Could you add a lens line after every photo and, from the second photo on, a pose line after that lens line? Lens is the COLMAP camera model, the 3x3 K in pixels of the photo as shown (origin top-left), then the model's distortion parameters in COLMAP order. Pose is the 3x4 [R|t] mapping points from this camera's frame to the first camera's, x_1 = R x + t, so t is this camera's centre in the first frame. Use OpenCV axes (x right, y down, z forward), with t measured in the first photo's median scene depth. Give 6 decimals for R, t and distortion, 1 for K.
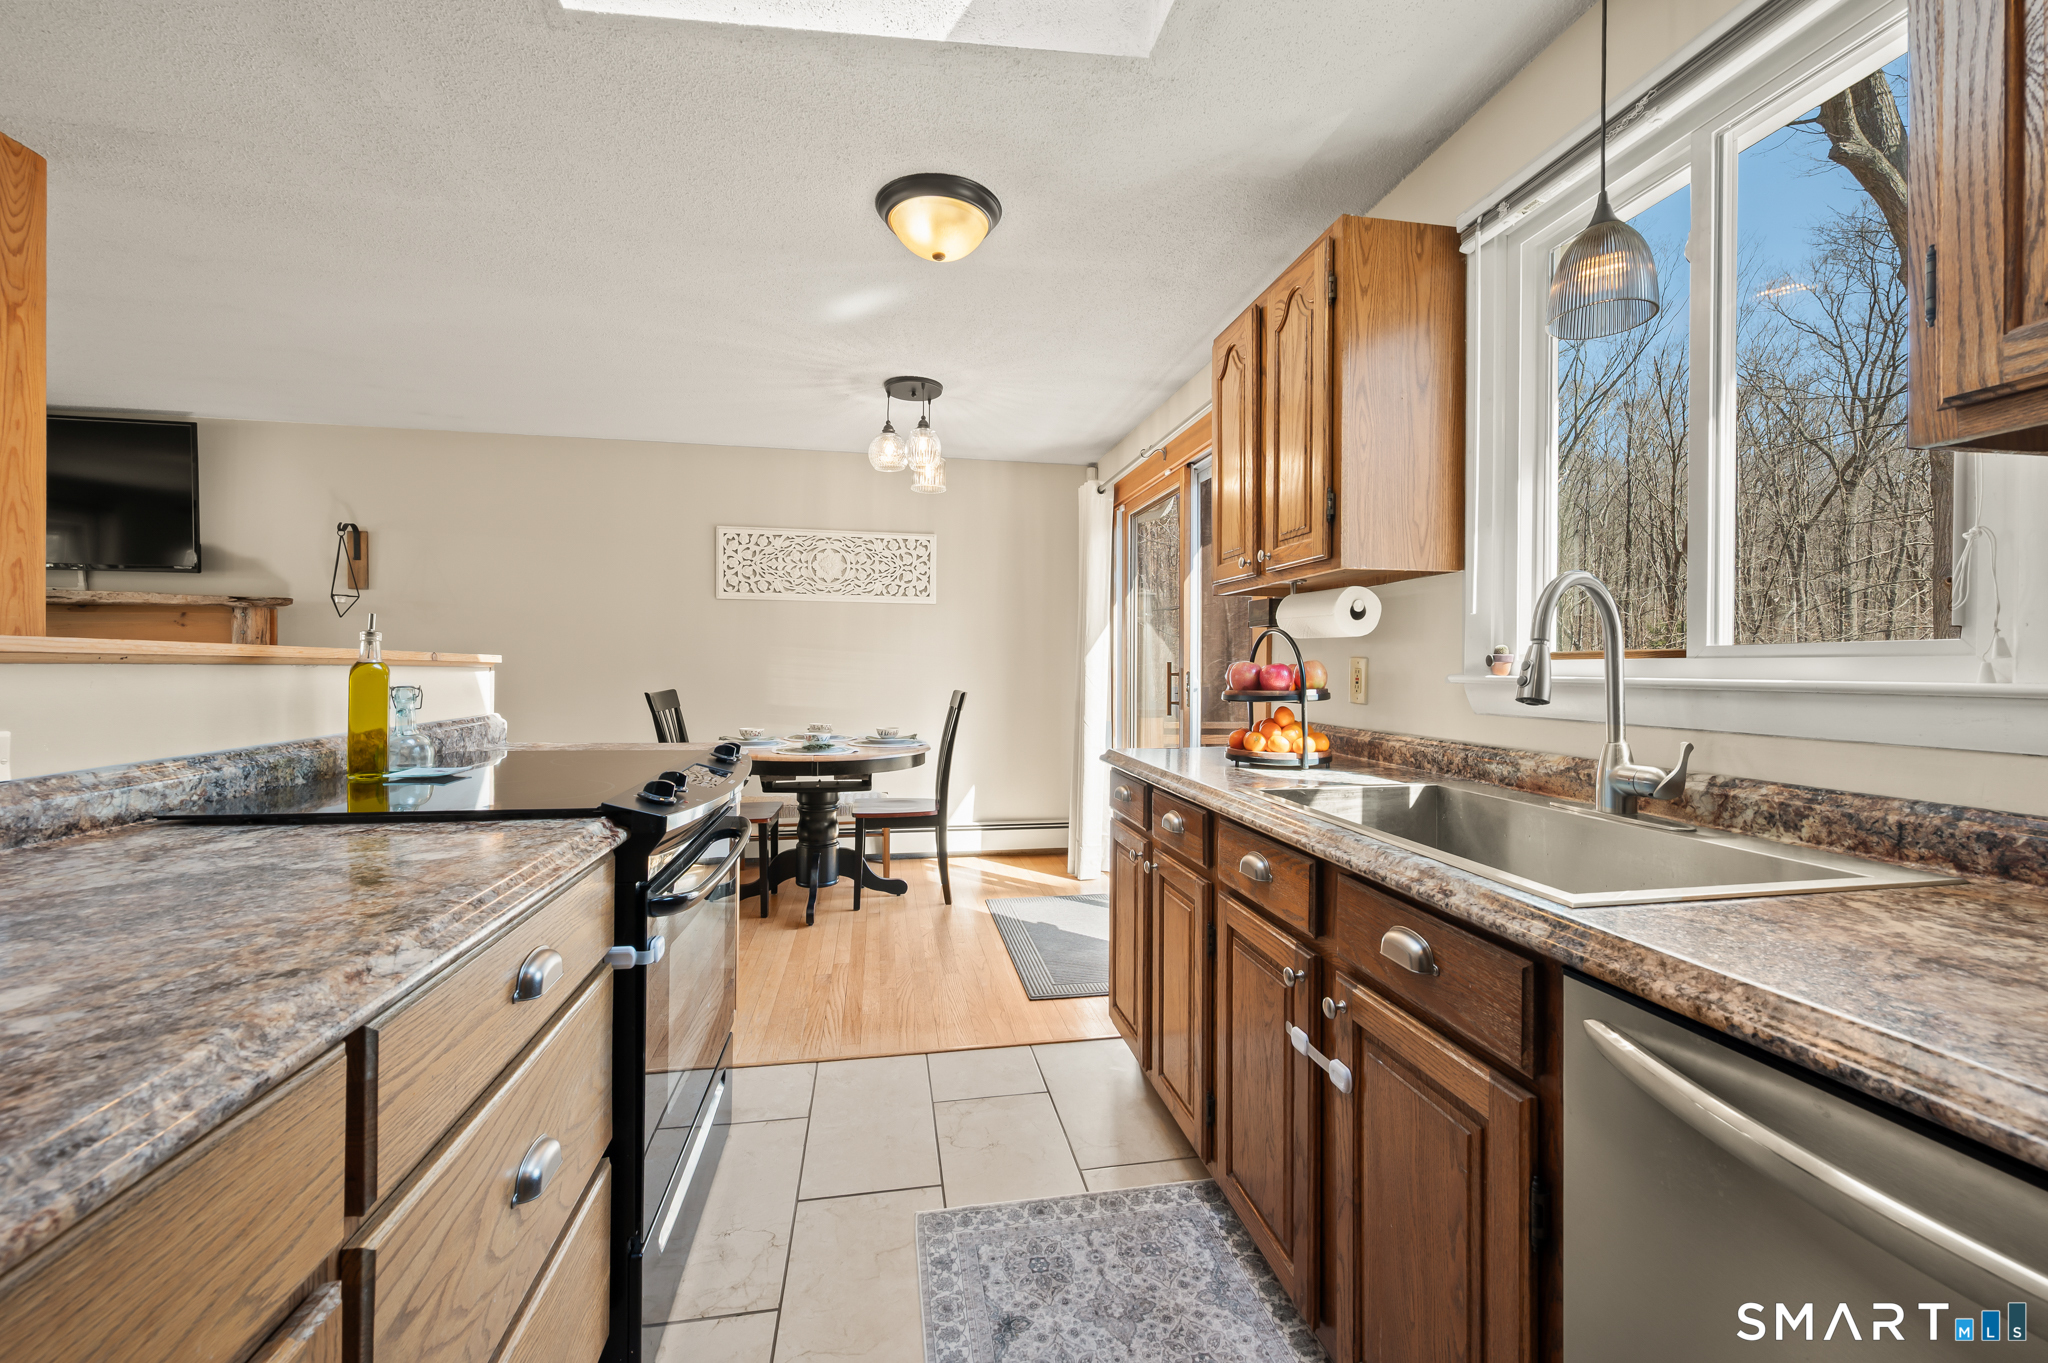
lens RADIAL K [[832.5, 0, 970.0], [0, 832.5, 669.6], [0, 0, 1]] dist [-0.000560, -0.000113]
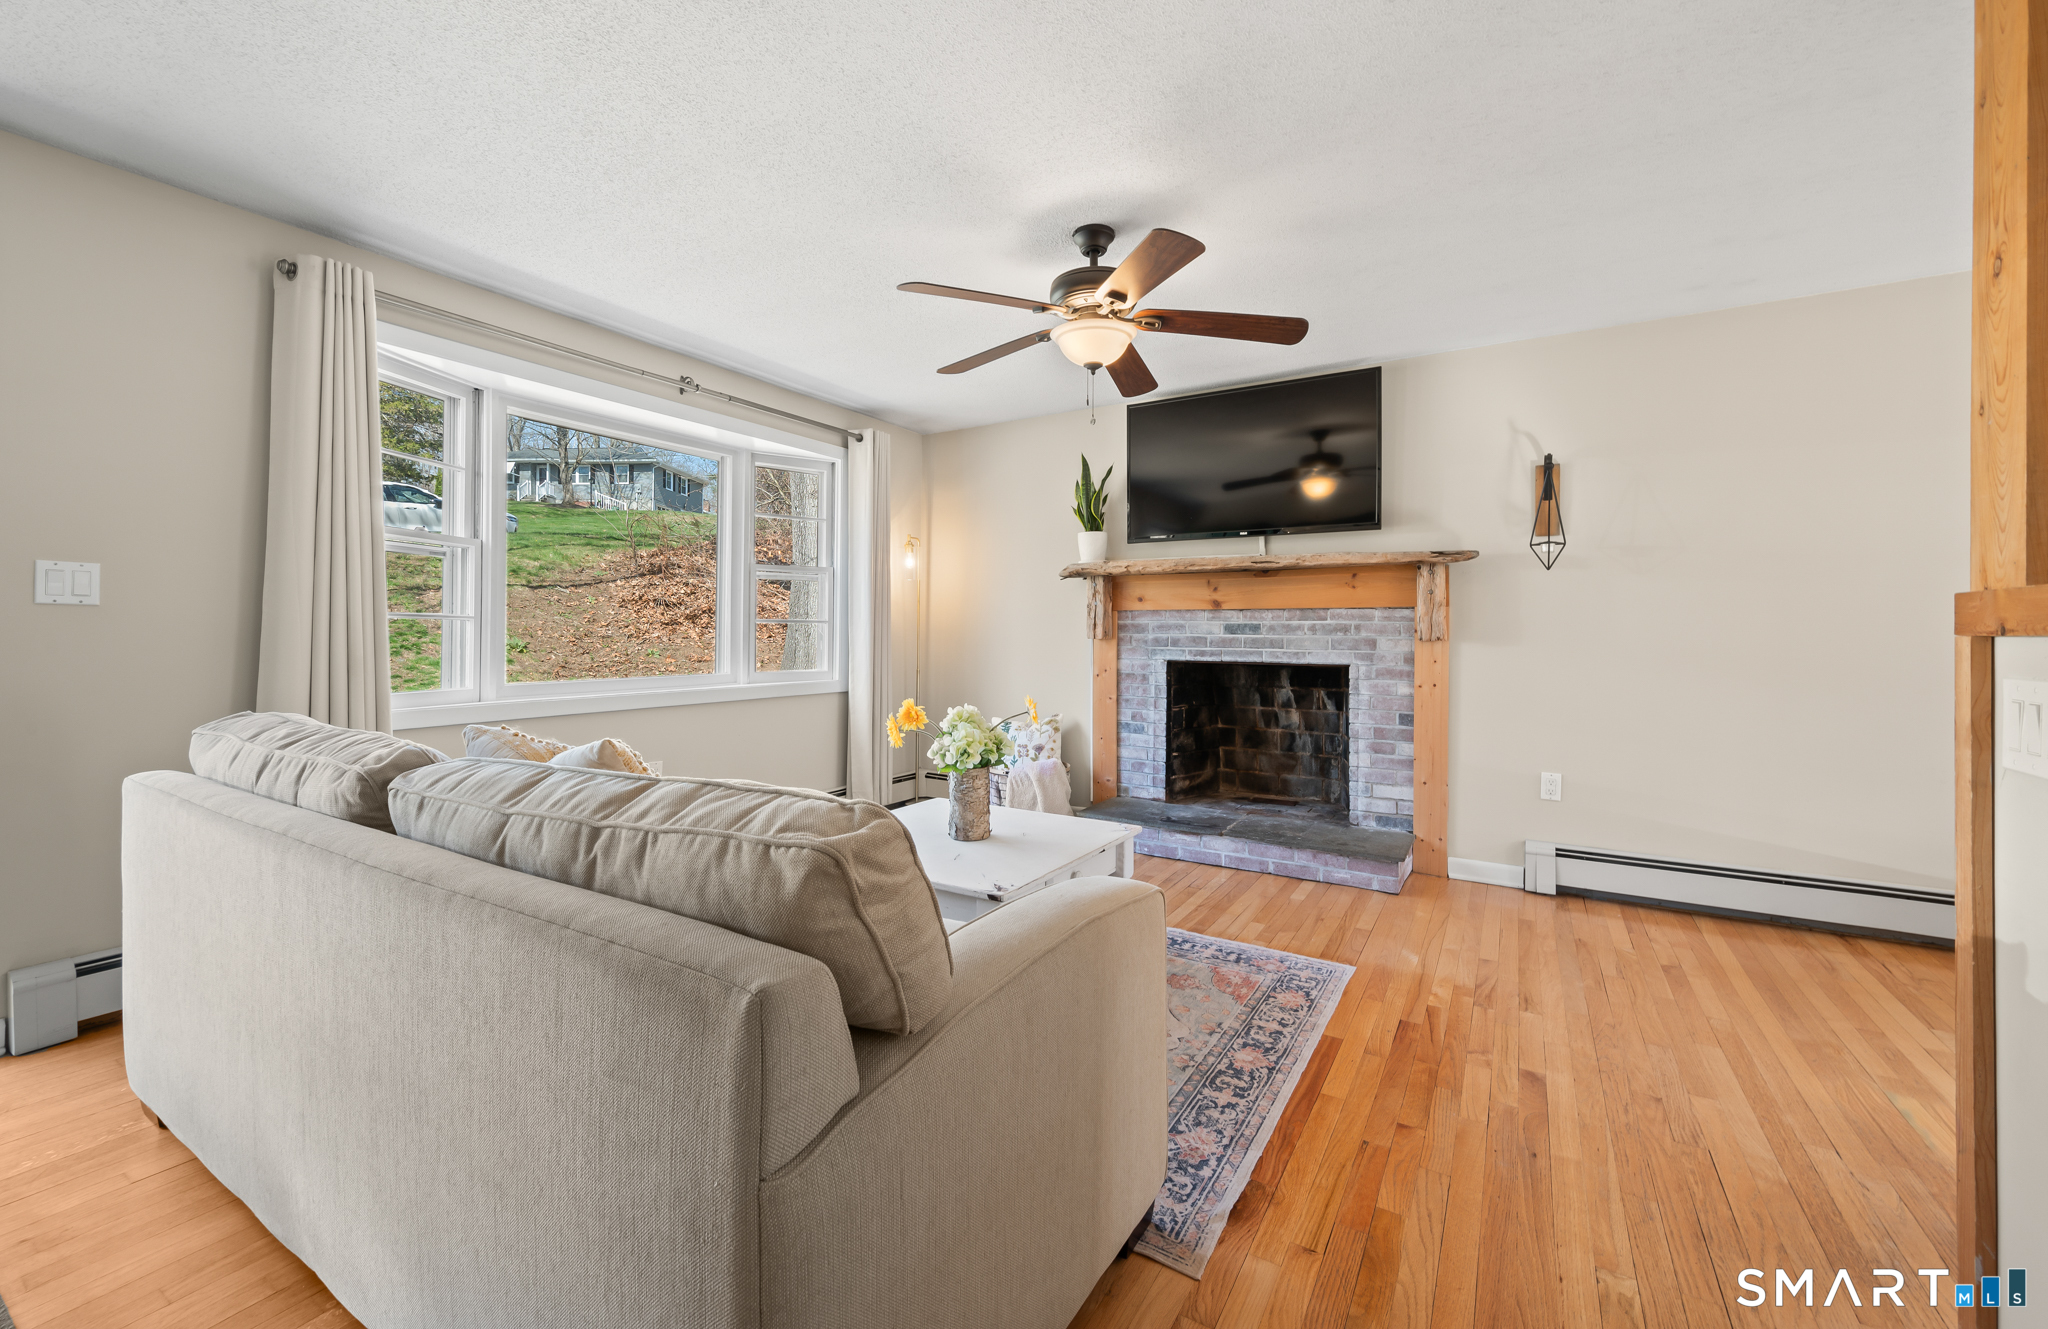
lens RADIAL K [[817.4, 0, 1024.7], [0, 817.4, 622.7], [0, 0, 1]] dist [0.001808, 0.000088]
pose [[0.788496, -0.004014, -0.615027, -0.647751], [-0.006173, 0.999877, -0.014440, 0.003740], [0.615009, 0.015182, 0.788374, 0.039745]]
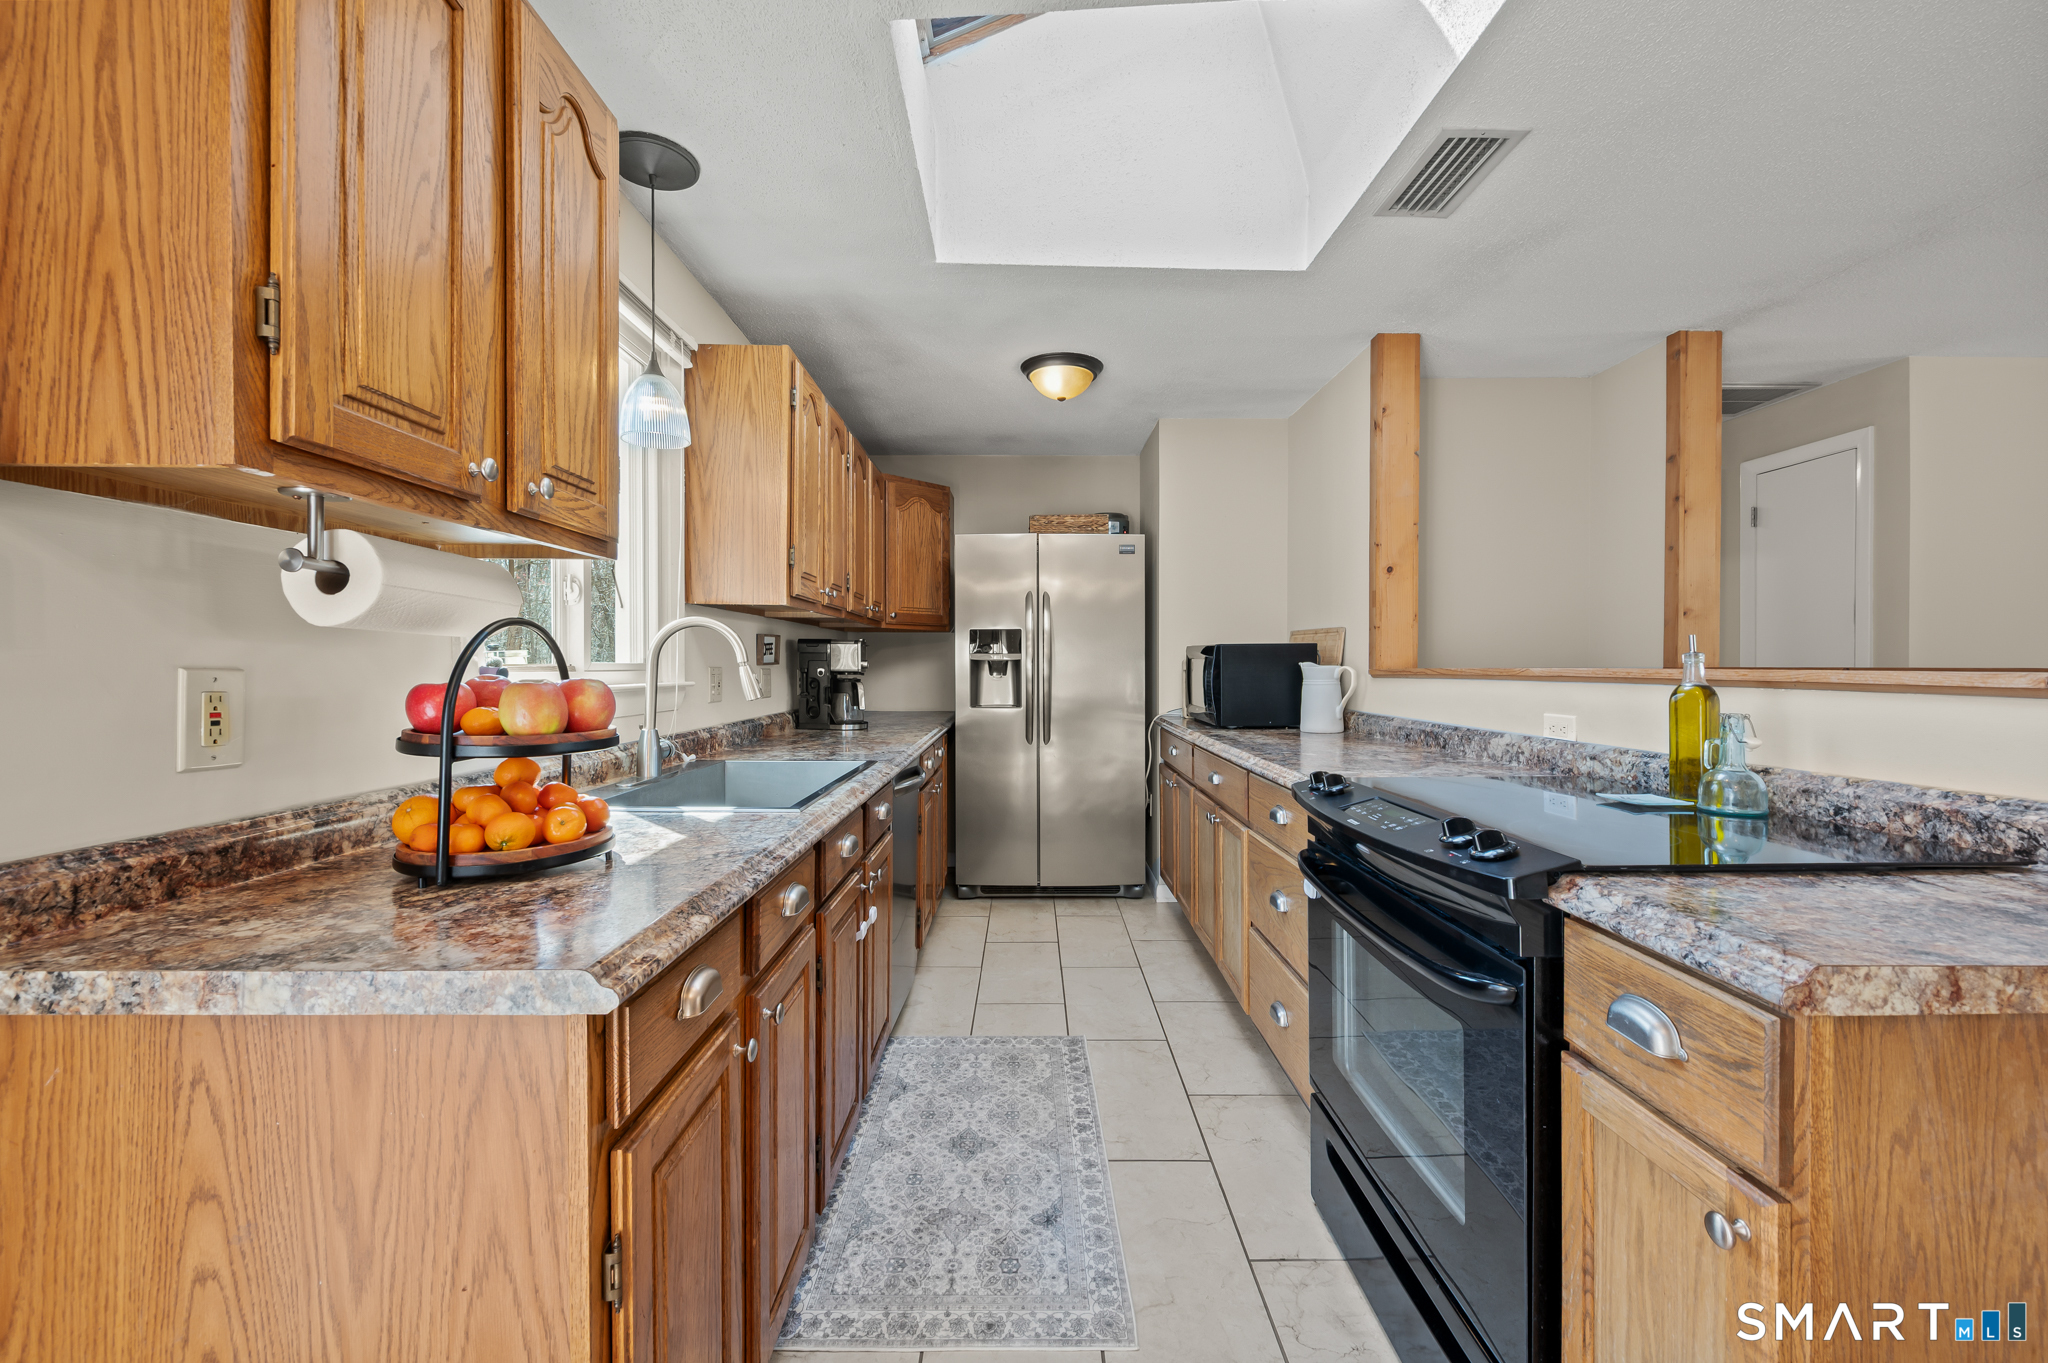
lens RADIAL K [[804.0, 0, 1016.1], [0, 804.0, 674.3], [0, 0, 1]] dist [-0.001239, -0.000103]
pose [[-0.992471, -0.004529, 0.122399, -0.014902], [-0.002906, 0.999905, 0.013437, -0.011298], [-0.122448, 0.012980, -0.992390, 0.679357]]
